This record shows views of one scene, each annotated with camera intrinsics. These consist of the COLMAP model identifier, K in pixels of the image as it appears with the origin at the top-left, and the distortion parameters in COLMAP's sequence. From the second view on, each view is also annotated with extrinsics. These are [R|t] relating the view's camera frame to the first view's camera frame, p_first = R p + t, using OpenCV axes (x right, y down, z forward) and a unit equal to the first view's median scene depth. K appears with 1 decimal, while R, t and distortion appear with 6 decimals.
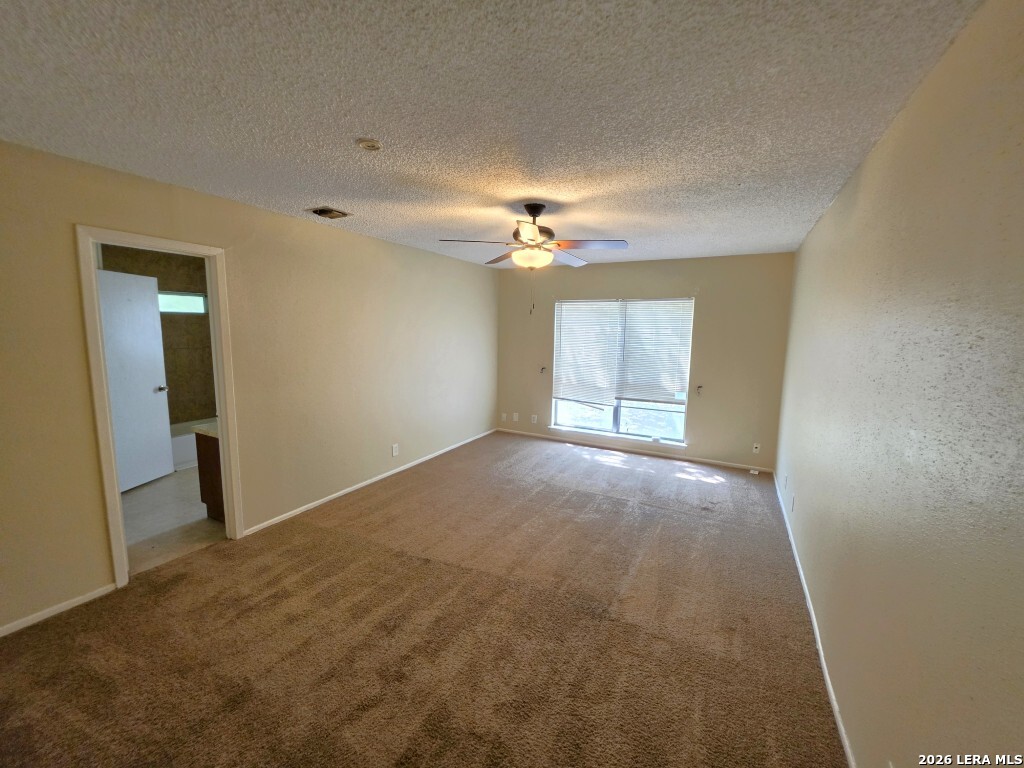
lens RADIAL K [[413.6, 0, 508.2], [0, 413.6, 379.5], [0, 0, 1]] dist [0.000527, 0.000162]
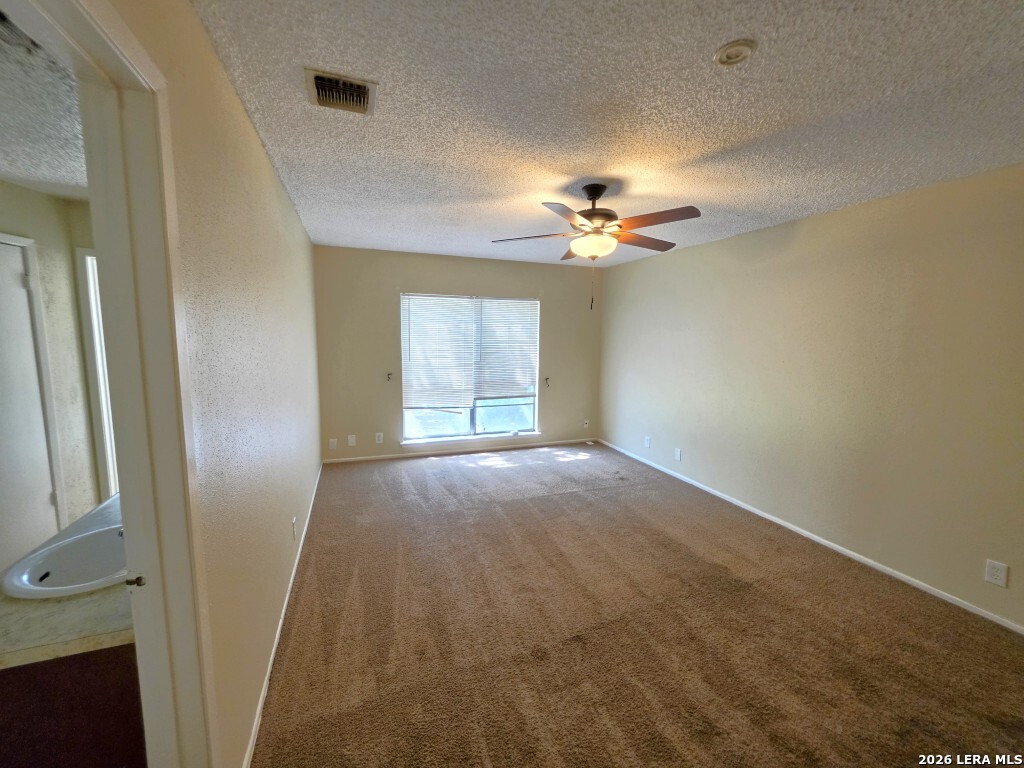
lens RADIAL K [[413.6, 0, 508.2], [0, 413.6, 379.5], [0, 0, 1]] dist [0.000527, 0.000162]
pose [[0.658944, -0.087894, 0.747039, -0.443849], [0.086666, 0.995407, 0.040670, -0.035538], [-0.747182, 0.037943, 0.663535, 0.328593]]
